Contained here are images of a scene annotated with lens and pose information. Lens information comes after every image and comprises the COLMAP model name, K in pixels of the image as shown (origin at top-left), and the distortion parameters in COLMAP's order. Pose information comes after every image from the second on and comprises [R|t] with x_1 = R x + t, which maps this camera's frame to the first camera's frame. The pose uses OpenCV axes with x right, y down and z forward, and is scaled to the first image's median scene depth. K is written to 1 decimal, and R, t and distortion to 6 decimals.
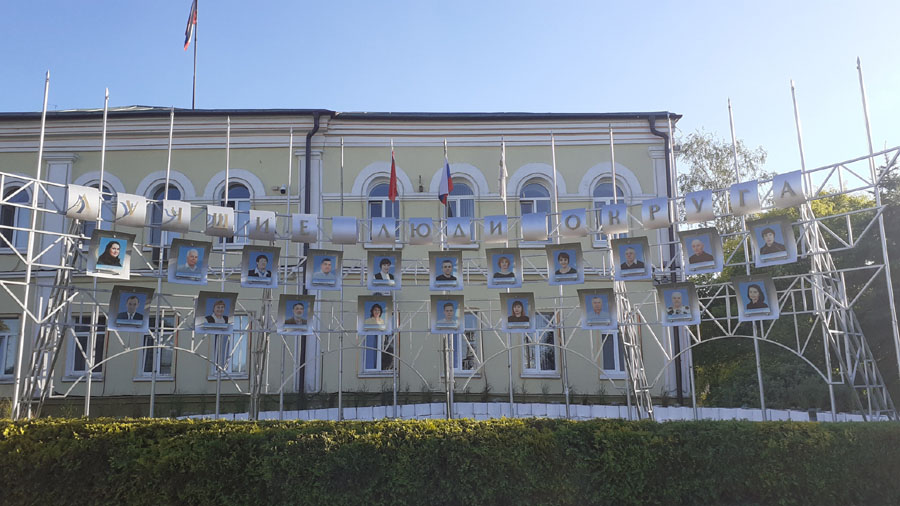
lens RADIAL K [[713.6, 0, 450.0], [0, 713.6, 253.0], [0, 0, 1]] dist [0.136076, -0.191335]
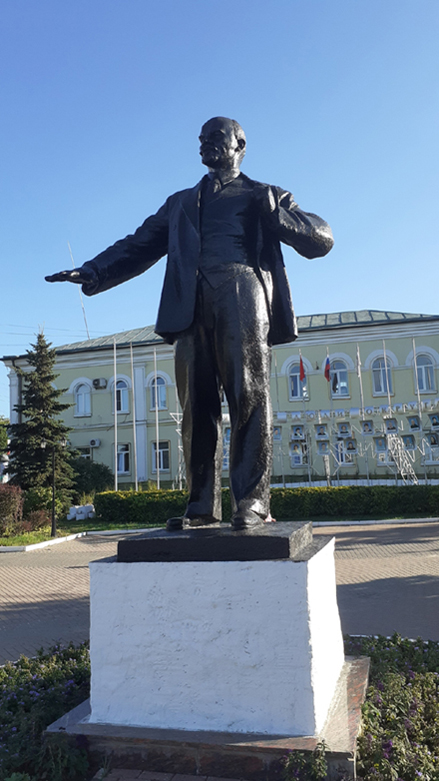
lens RADIAL K [[610.9, 0, 219.5], [0, 610.9, 390.5], [0, 0, 1]] dist [0.120511, -0.000677]
pose [[0.970587, -0.058628, -0.233505, 0.165378], [0.073246, 0.995828, 0.054421, -0.274370], [0.229340, -0.069923, 0.970832, -1.263844]]
